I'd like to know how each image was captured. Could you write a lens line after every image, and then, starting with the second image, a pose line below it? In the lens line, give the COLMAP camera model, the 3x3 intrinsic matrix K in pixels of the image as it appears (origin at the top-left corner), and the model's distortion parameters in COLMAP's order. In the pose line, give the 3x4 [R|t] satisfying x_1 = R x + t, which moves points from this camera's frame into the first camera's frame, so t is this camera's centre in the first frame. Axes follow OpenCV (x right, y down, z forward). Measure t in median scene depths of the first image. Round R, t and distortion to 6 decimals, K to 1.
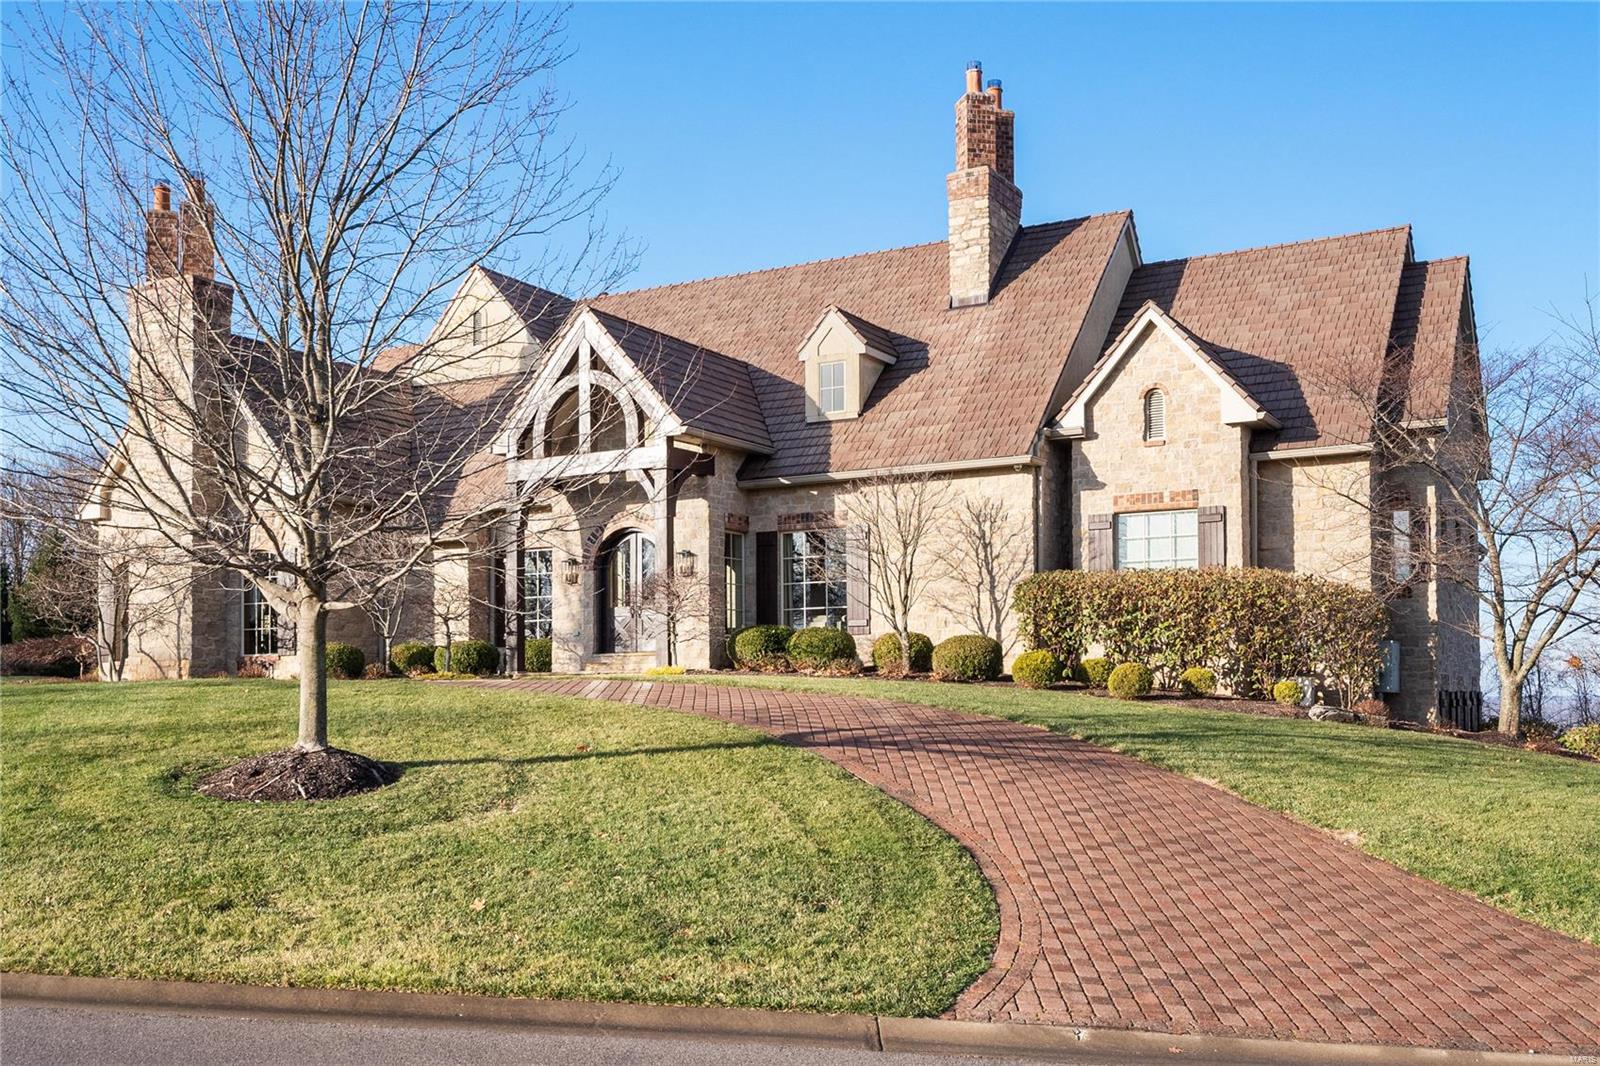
lens RADIAL K [[1639.8, 0, 800.0], [0, 1639.8, 533.0], [0, 0, 1]] dist [0.064422, -0.150762]
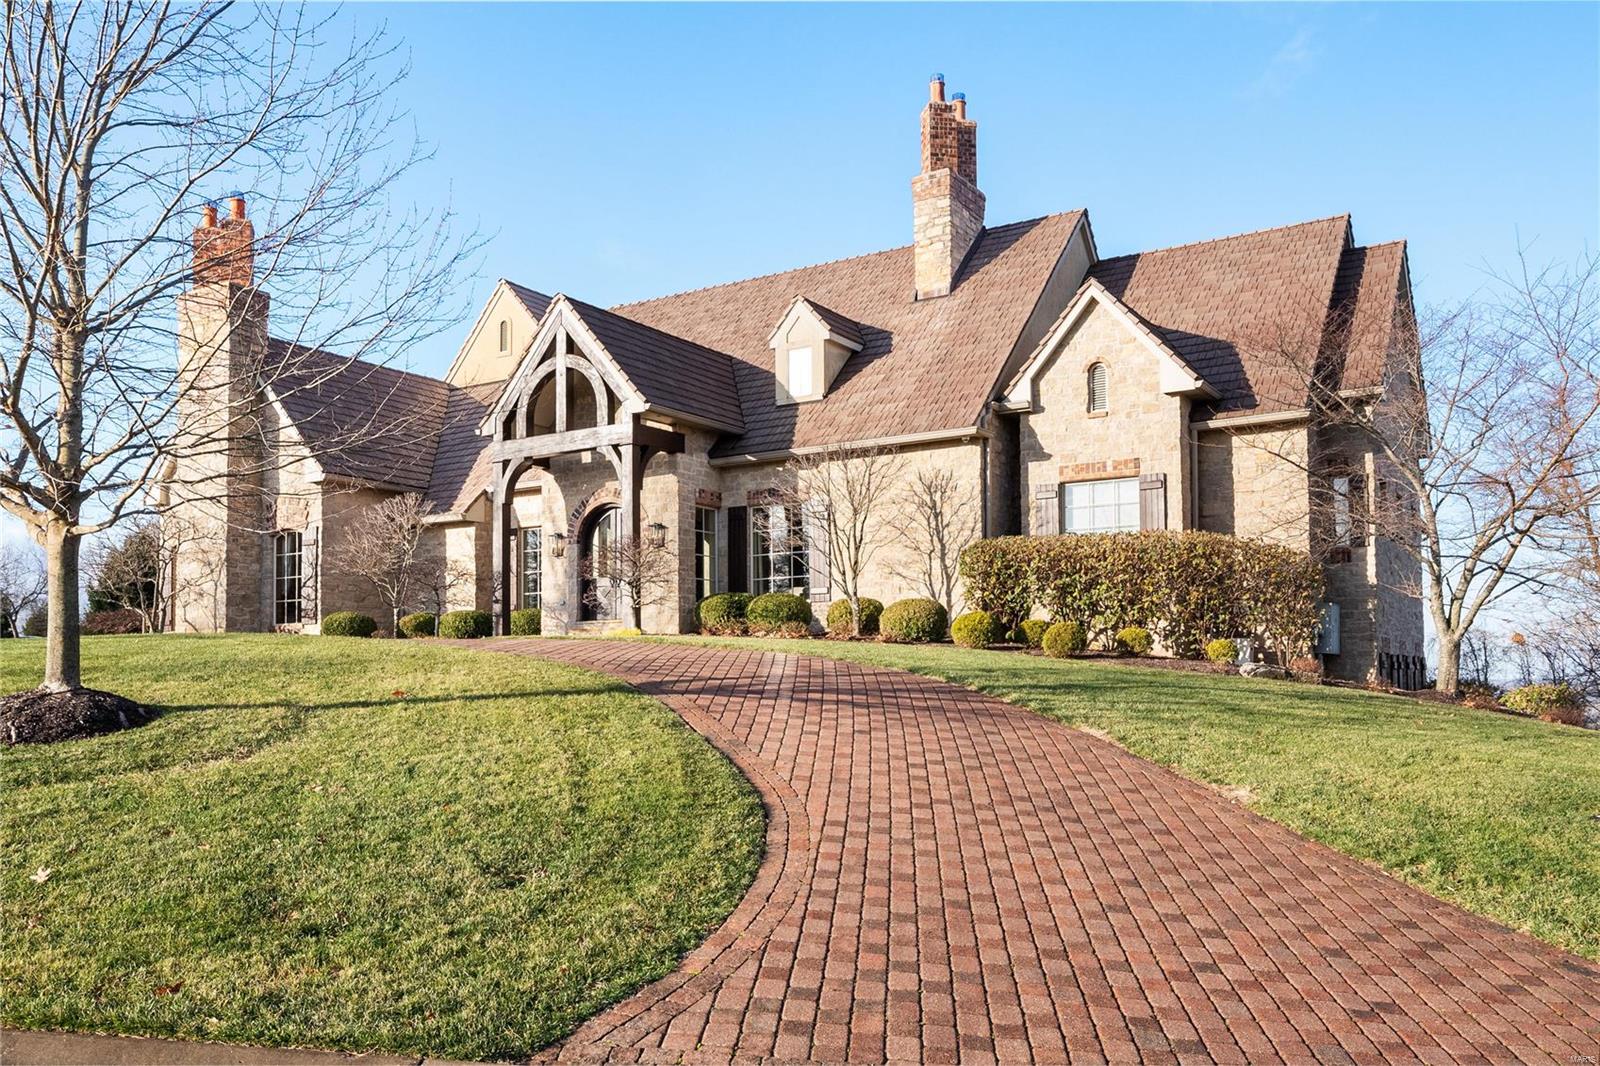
lens RADIAL K [[1335.7, 0, 787.2], [0, 1335.7, 529.3], [0, 0, 1]] dist [-0.001028, 0.000595]
pose [[0.998036, -0.006586, -0.062299, 0.070991], [0.005821, 0.999905, -0.012468, 0.026869], [0.062375, 0.012081, 0.997980, 0.144779]]
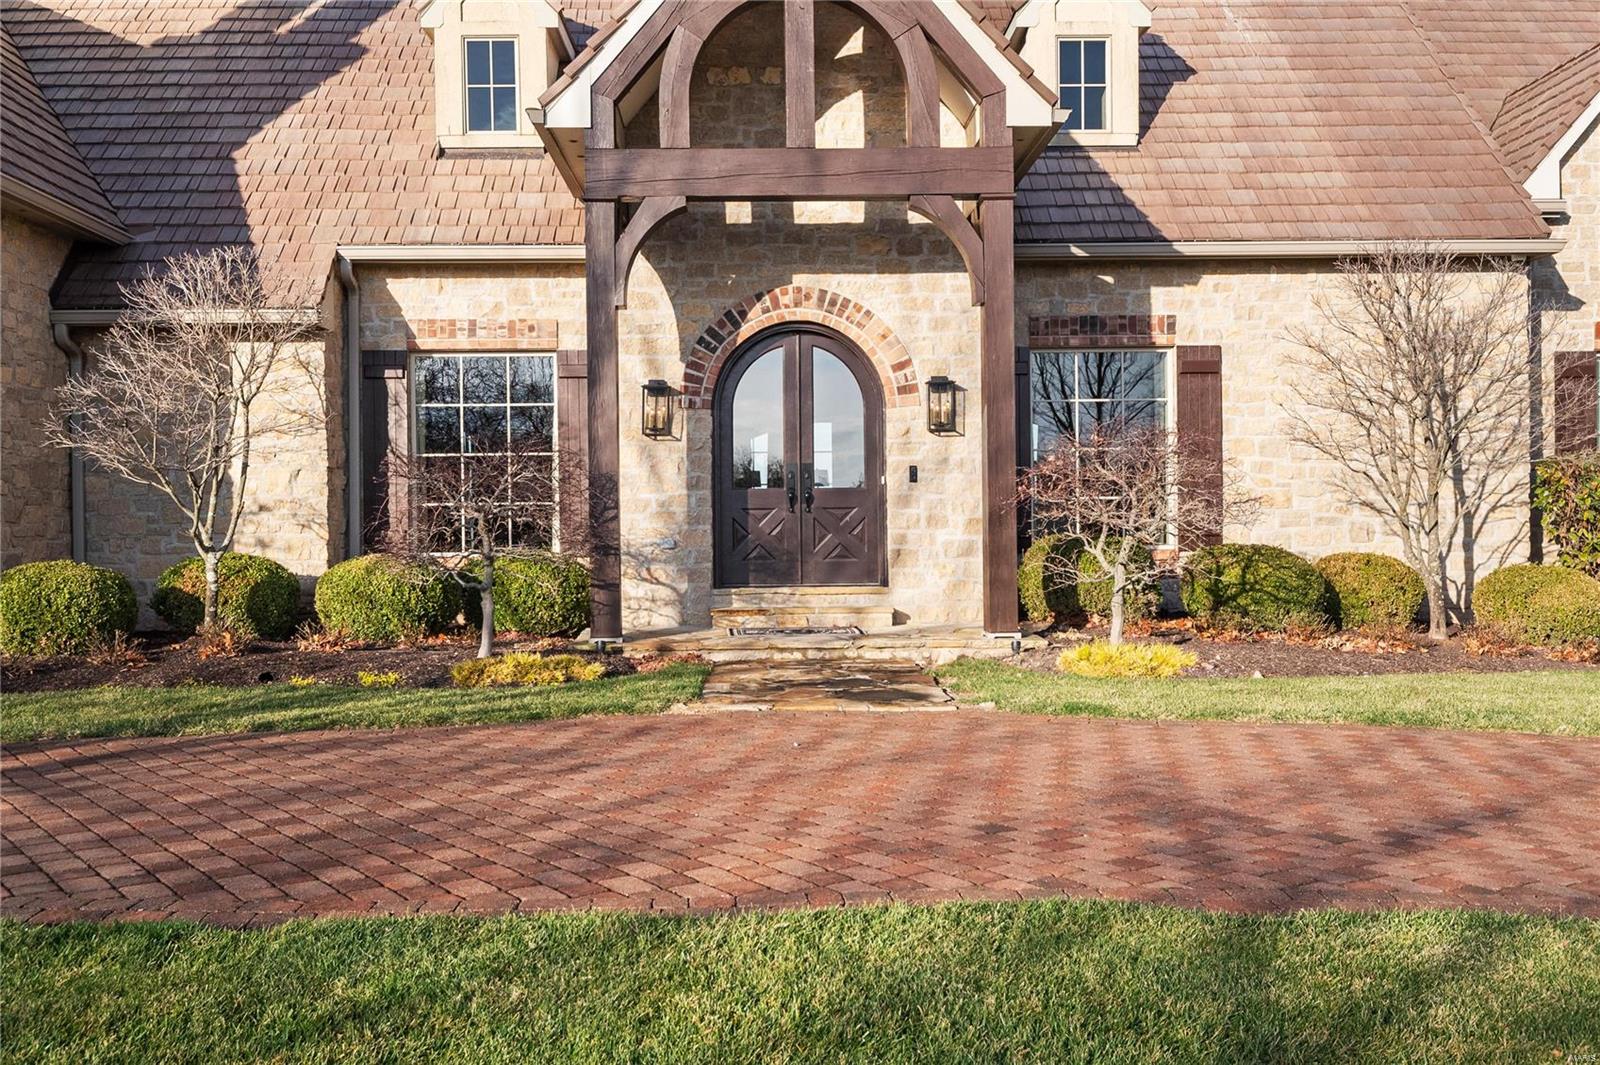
lens RADIAL K [[1639.8, 0, 800.0], [0, 1639.8, 532.5], [0, 0, 1]] dist [0.064422, -0.150762]
pose [[0.843708, -0.003684, 0.536790, -0.381034], [-0.057634, 0.993575, 0.097406, 0.011427], [-0.533700, -0.113120, 0.838074, 0.635496]]
